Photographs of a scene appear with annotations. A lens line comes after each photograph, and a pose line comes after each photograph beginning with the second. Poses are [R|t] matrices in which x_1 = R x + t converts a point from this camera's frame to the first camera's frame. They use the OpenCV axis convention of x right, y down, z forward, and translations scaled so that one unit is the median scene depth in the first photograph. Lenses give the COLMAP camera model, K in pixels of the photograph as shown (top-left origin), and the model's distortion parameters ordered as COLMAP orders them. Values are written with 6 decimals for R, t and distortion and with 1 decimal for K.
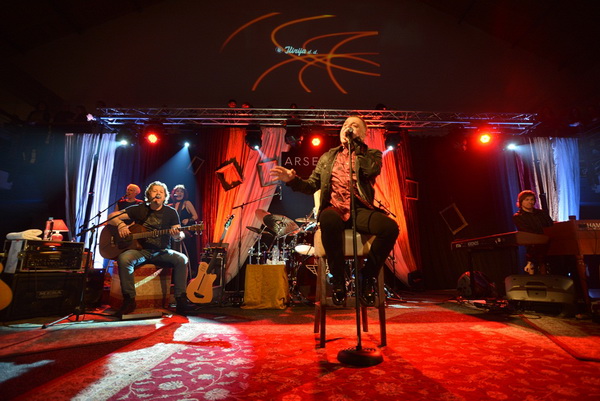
lens RADIAL K [[296.6, 0, 303.1], [0, 296.6, 201.2], [0, 0, 1]] dist [-0.058742, 0.016720]
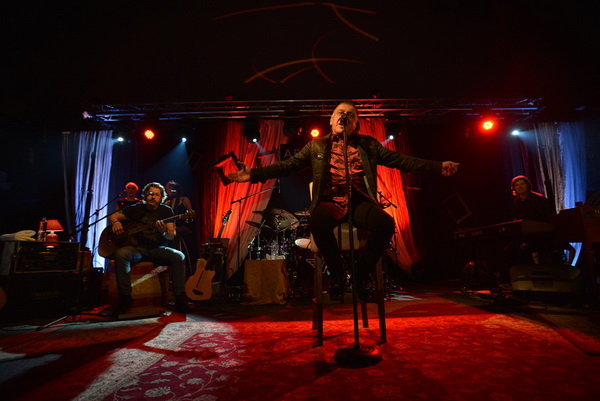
lens RADIAL K [[296.6, 0, 303.3], [0, 296.6, 201.0], [0, 0, 1]] dist [-0.058742, 0.016720]
pose [[0.999626, -0.025240, -0.010524, 0.014978], [0.025499, 0.999356, 0.025260, -0.001717], [0.009880, -0.025519, 0.999626, 0.019903]]
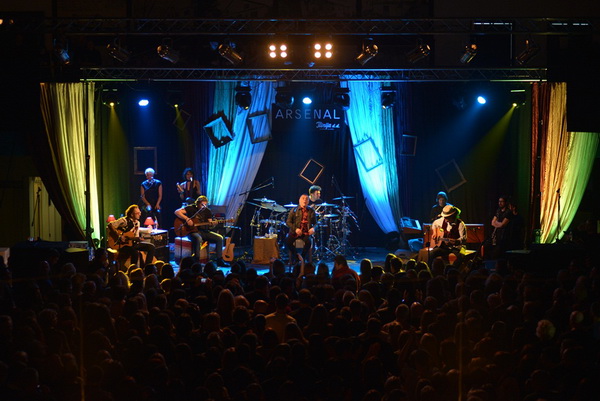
lens RADIAL K [[1337.1, 0, 299.6], [0, 1337.1, 200.9], [0, 0, 1]] dist [-0.108870, 0.000000]
pose [[0.998997, 0.006635, -0.044287, 0.346627], [0.007666, 0.949027, 0.315102, -2.050340], [0.044120, -0.315125, 0.948024, -5.274947]]
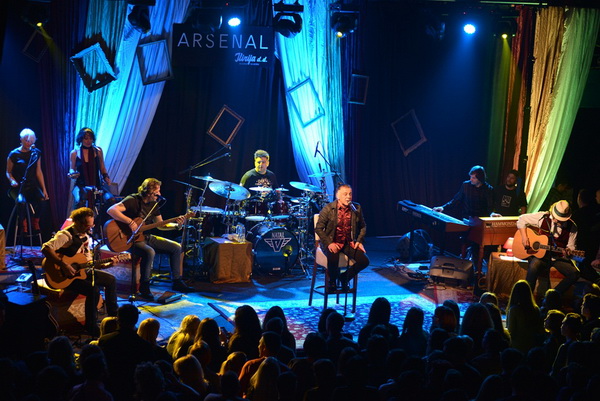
lens RADIAL K [[1337.1, 0, 301.7], [0, 1337.1, 200.4], [0, 0, 1]] dist [-0.108870, 0.000000]
pose [[0.924958, -0.016008, 0.379732, -1.499466], [-0.135224, 0.919876, 0.368160, -1.501412], [-0.355200, -0.391881, 0.848682, -2.692880]]
